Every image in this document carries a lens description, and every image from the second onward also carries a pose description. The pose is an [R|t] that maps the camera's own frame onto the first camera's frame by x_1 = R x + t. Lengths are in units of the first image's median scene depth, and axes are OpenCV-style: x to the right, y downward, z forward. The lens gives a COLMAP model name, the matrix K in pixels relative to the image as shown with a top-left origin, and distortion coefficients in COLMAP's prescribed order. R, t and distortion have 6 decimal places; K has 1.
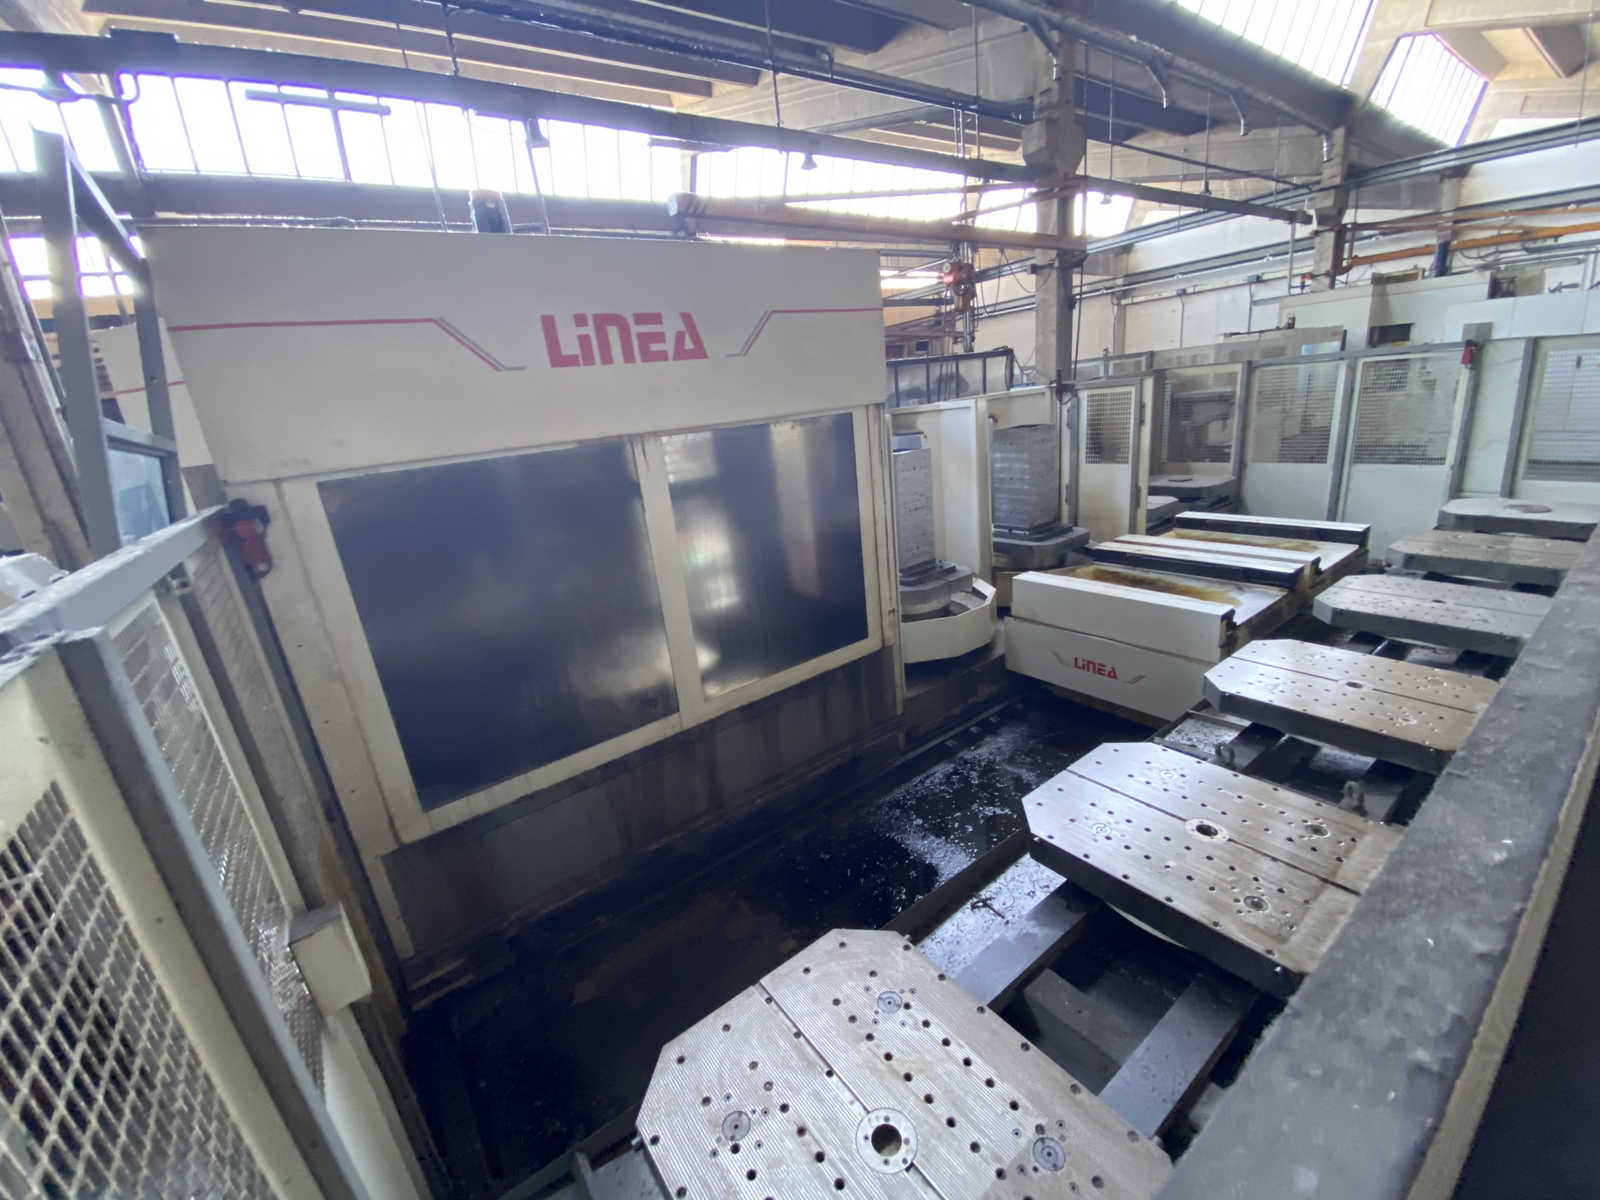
lens RADIAL K [[639.4, 0, 792.3], [0, 639.4, 599.6], [0, 0, 1]] dist [0.012184, -0.015579]
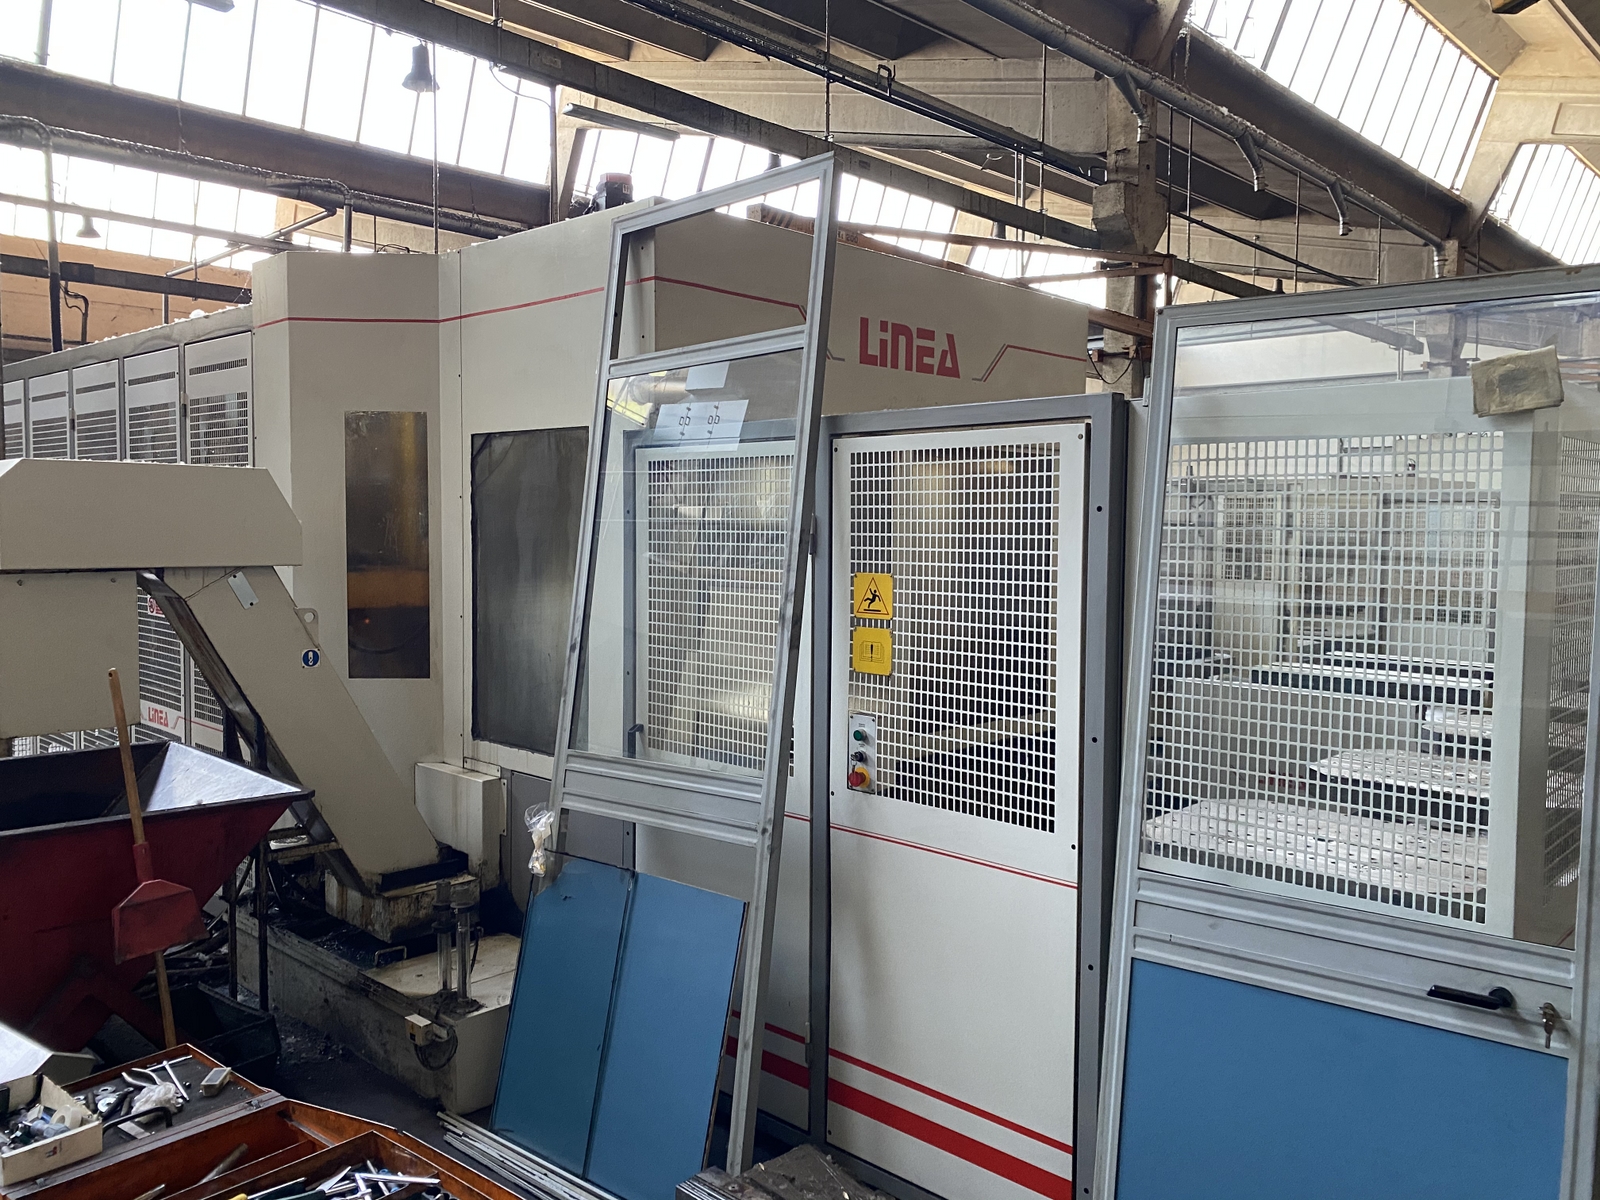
lens RADIAL K [[1229.5, 0, 798.4], [0, 1229.5, 587.3], [0, 0, 1]] dist [0.016099, -0.008407]
pose [[0.976235, 0.108008, 0.187881, -0.214220], [-0.055858, 0.963068, -0.263402, 0.142555], [-0.209392, 0.246648, 0.946214, -0.216580]]
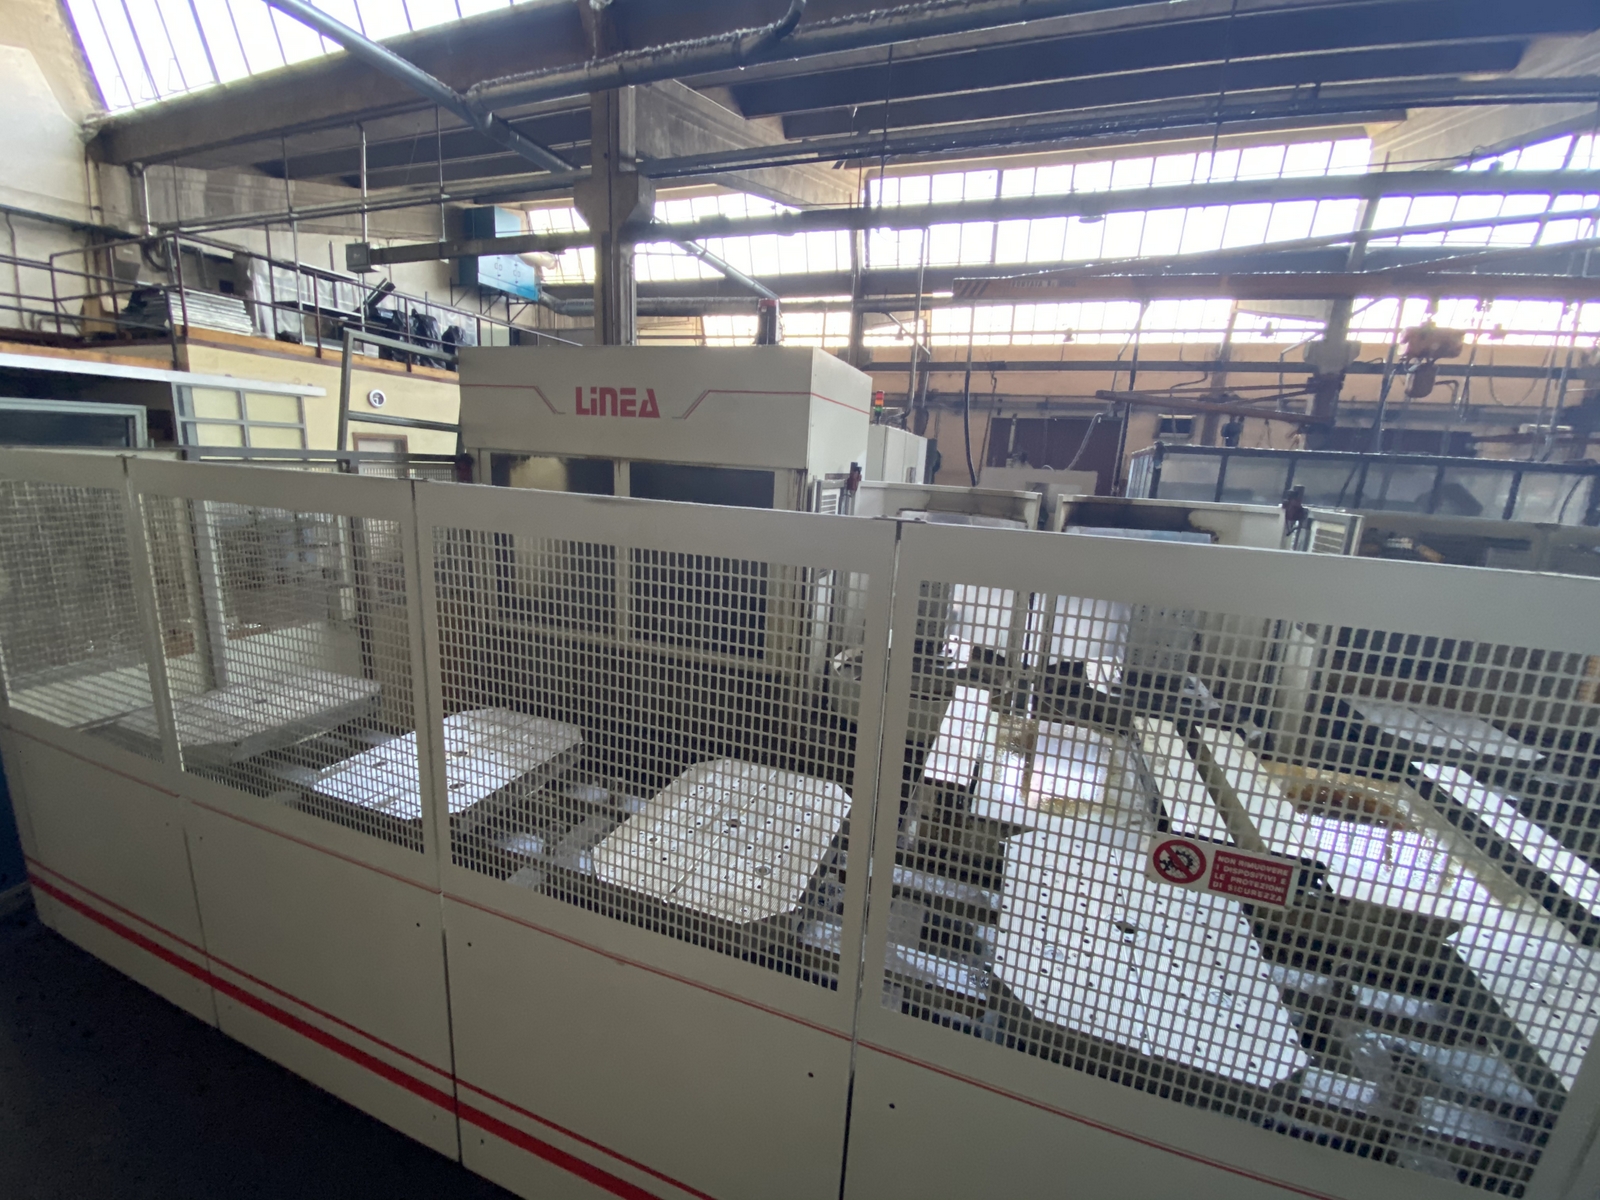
lens RADIAL K [[642.7, 0, 809.6], [0, 642.7, 598.8], [0, 0, 1]] dist [0.019267, -0.019946]
pose [[0.553347, 0.305987, -0.774712, 0.419221], [-0.356970, 0.927456, 0.111347, -0.081992], [0.752582, 0.214936, 0.622433, 0.119711]]
